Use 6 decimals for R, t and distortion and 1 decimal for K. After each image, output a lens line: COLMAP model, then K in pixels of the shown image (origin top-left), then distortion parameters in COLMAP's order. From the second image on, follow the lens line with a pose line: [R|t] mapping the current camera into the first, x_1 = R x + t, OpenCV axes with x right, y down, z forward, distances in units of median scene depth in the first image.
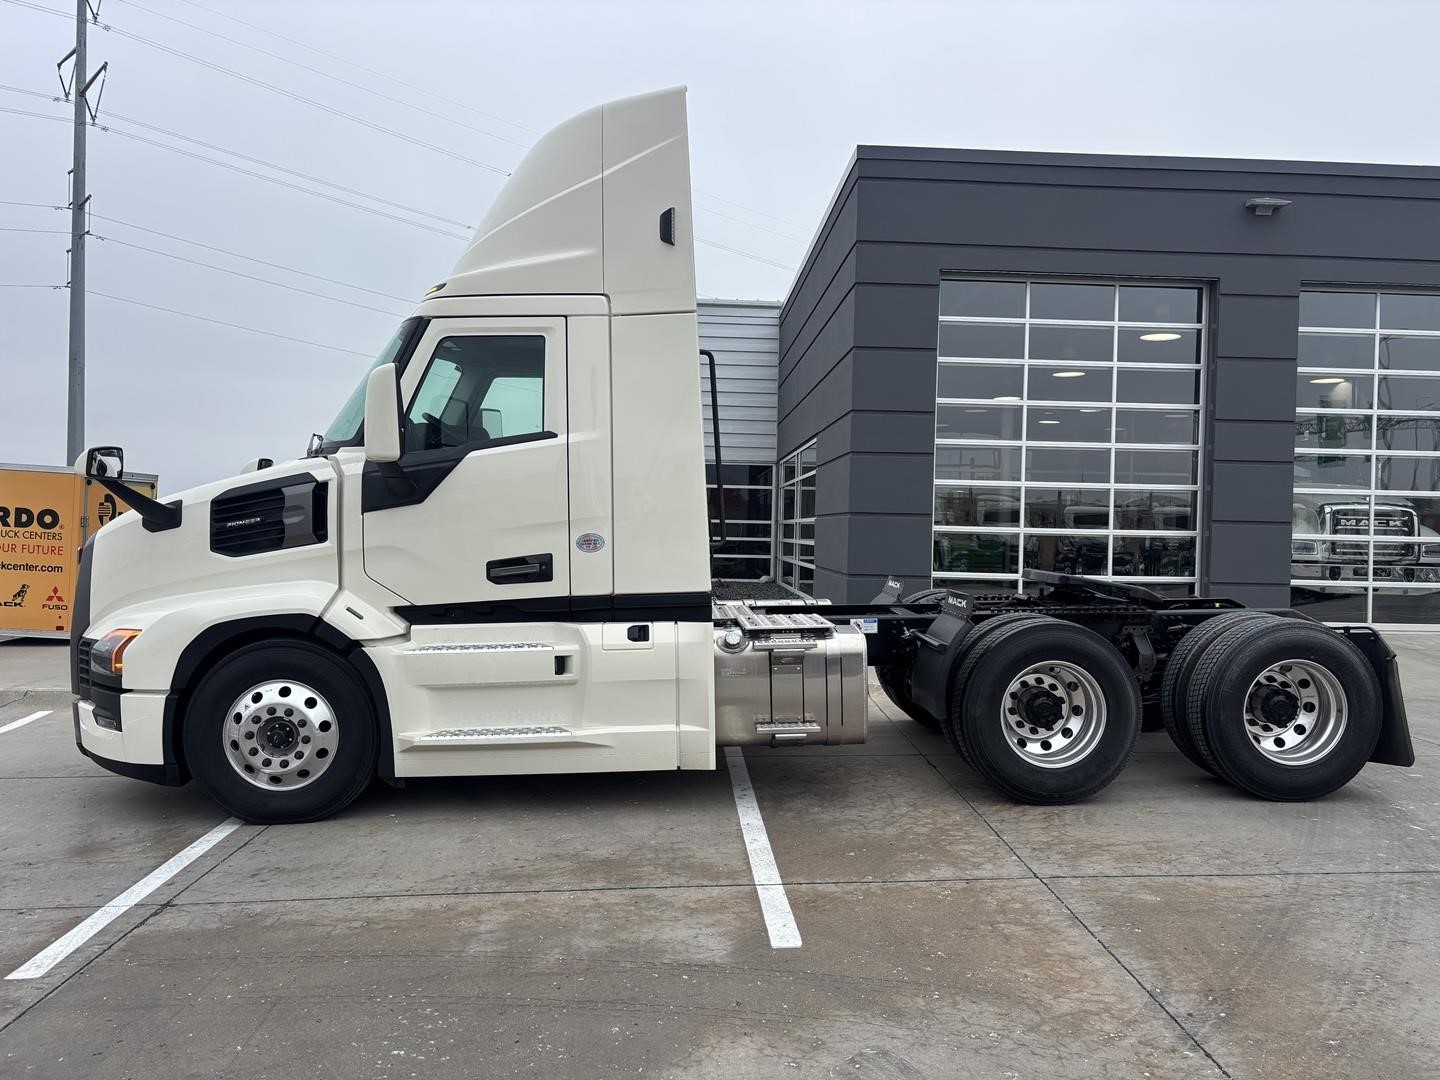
lens RADIAL K [[1067.4, 0, 734.9], [0, 1067.4, 523.8], [0, 0, 1]] dist [0.032730, -0.001324]
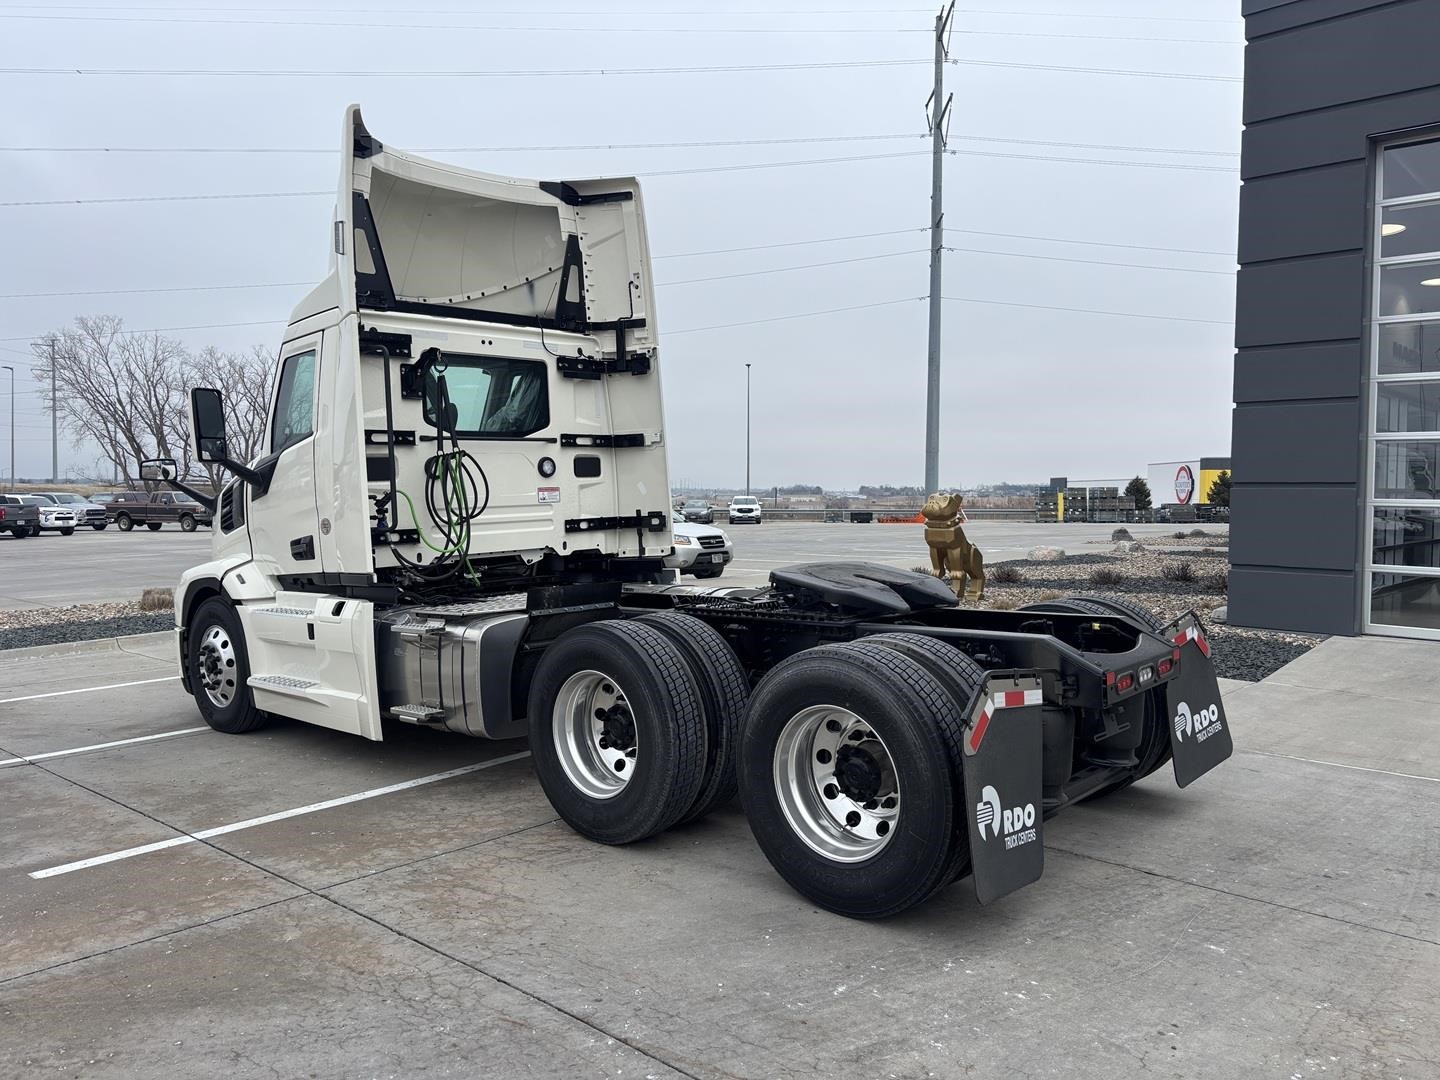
lens RADIAL K [[1067.9, 0, 736.4], [0, 1067.9, 534.7], [0, 0, 1]] dist [0.059850, -0.052490]
pose [[0.700684, 0.011904, -0.713372, 1.015964], [0.013373, 0.999466, 0.029813, -0.002221], [0.713346, -0.030429, 0.700151, 0.519413]]
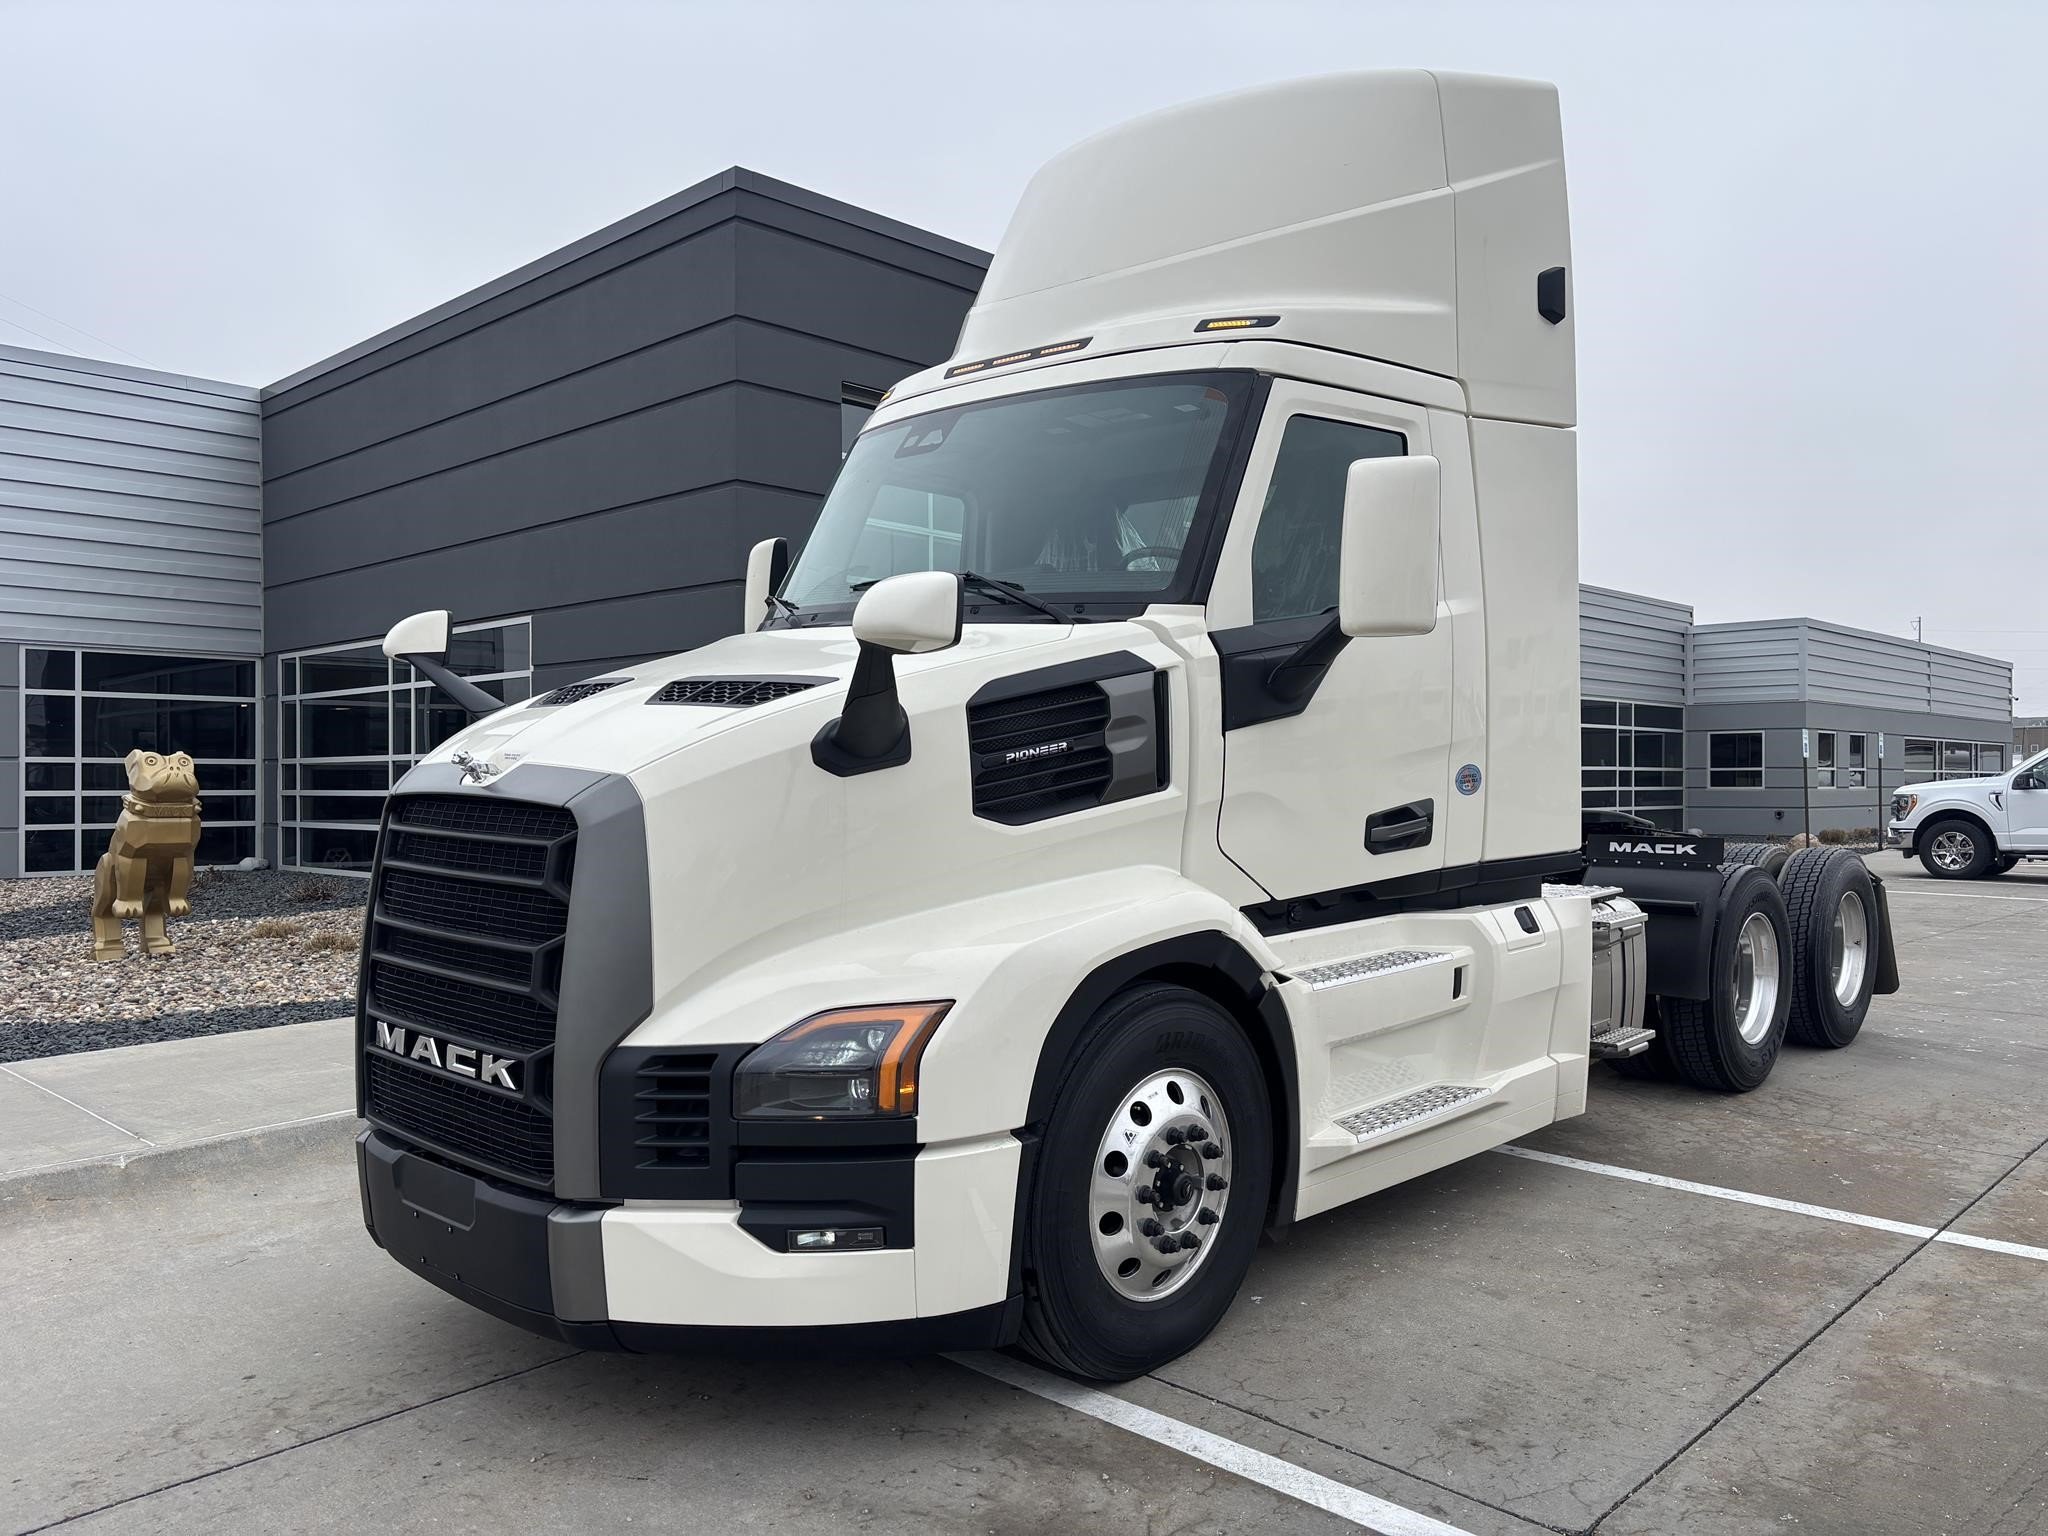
lens RADIAL K [[1518.8, 0, 1047.3], [0, 1518.8, 760.4], [0, 0, 1]] dist [0.059850, -0.052490]
pose [[0.734474, -0.011436, 0.678541, -0.938336], [0.012270, 0.999918, 0.003571, 0.000253], [-0.678526, 0.005702, 0.734554, 0.526461]]
